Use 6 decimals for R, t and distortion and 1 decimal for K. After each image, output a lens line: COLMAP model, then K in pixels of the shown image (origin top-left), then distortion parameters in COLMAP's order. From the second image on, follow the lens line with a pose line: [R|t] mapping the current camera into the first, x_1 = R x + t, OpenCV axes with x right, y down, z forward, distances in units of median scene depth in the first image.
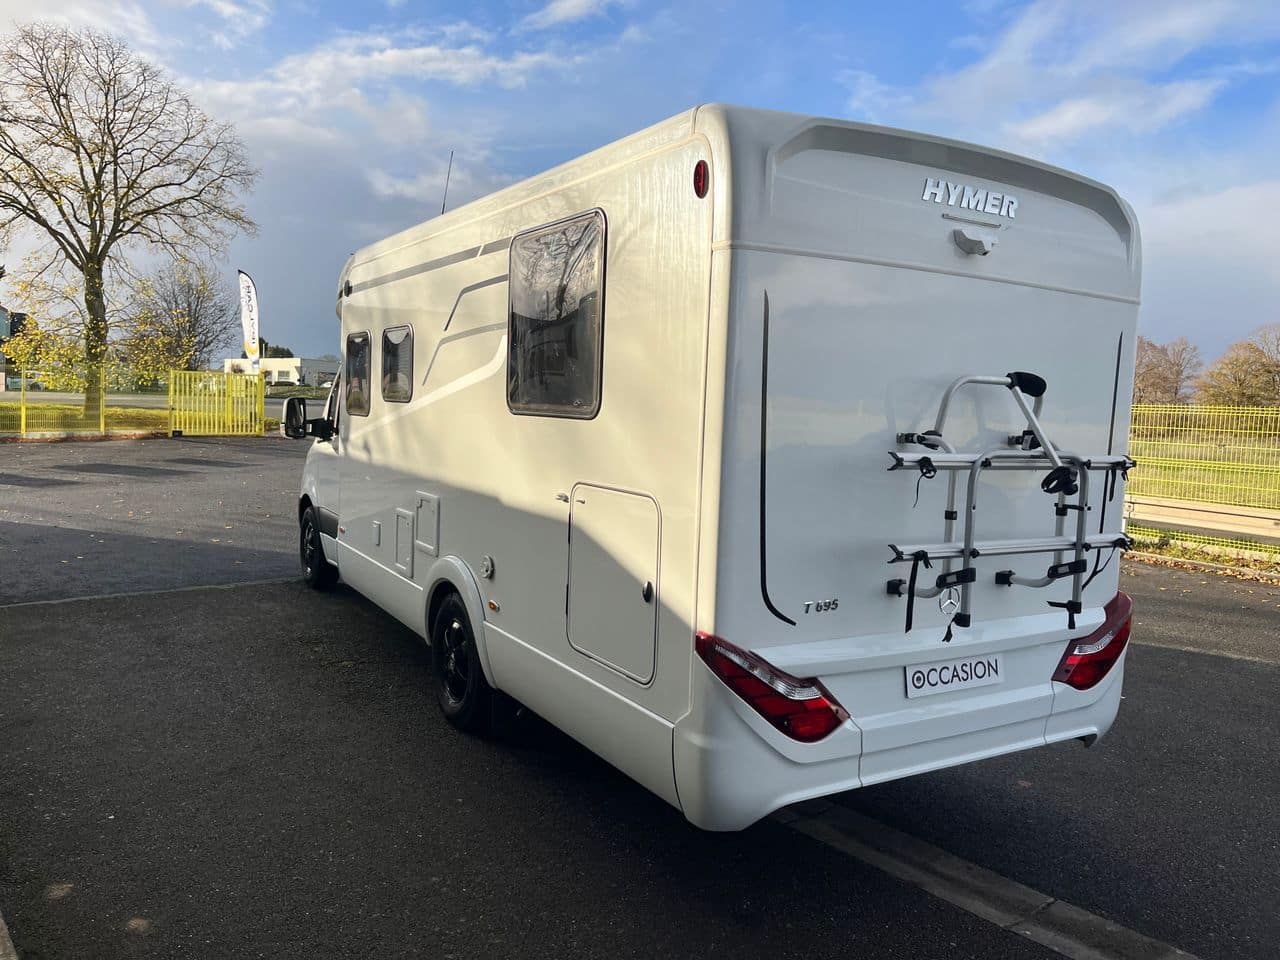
lens RADIAL K [[973.1, 0, 645.4], [0, 973.1, 482.8], [0, 0, 1]] dist [0.056294, -0.078297]
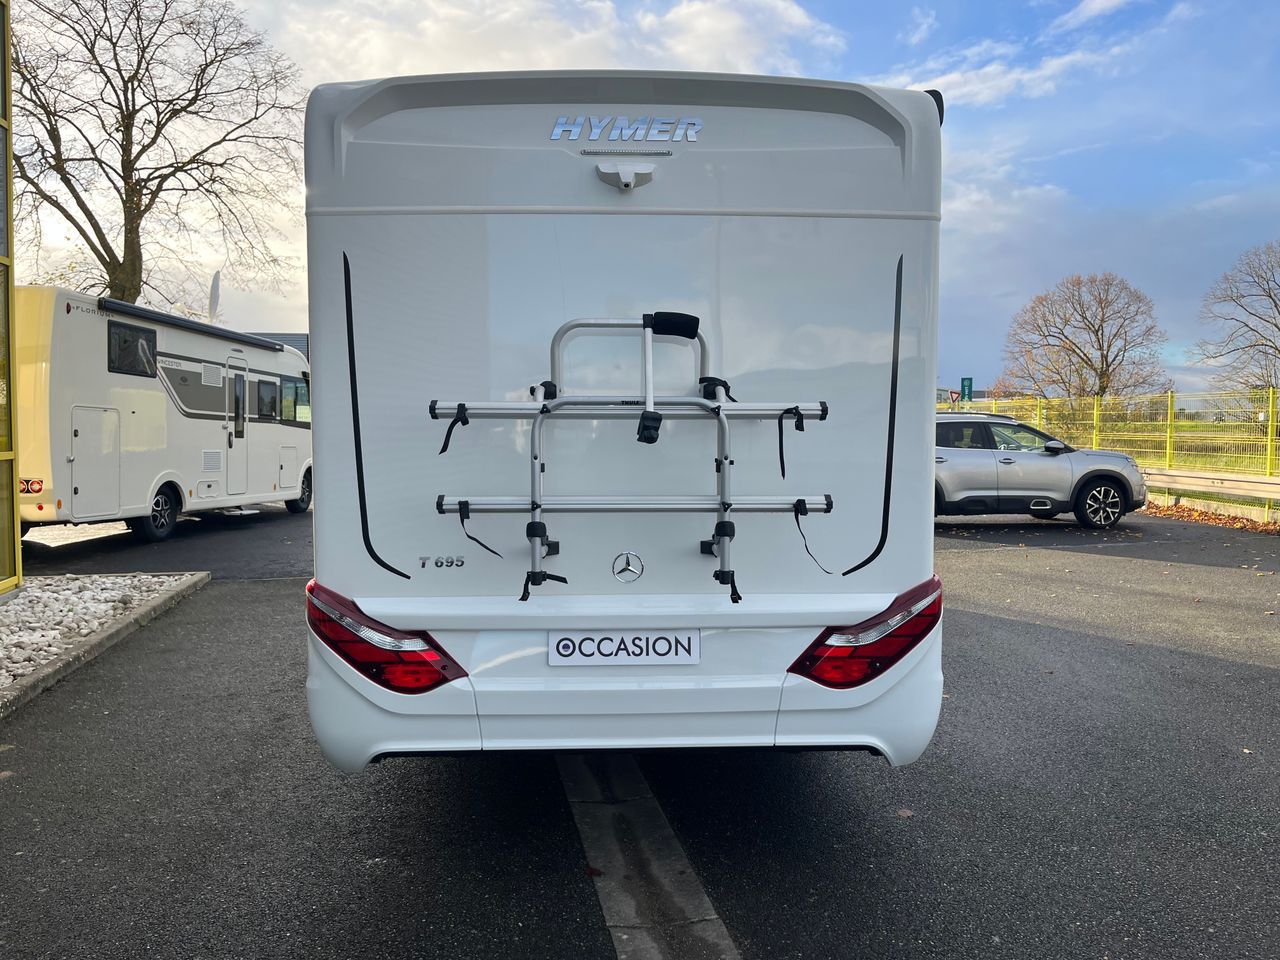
lens RADIAL K [[973.1, 0, 678.5], [0, 973.1, 491.8], [0, 0, 1]] dist [0.056294, -0.078297]
pose [[0.869511, -0.006281, -0.493874, 0.723537], [-0.005026, 0.999755, -0.021563, 0.061532], [0.493888, 0.021232, 0.869266, 0.203675]]
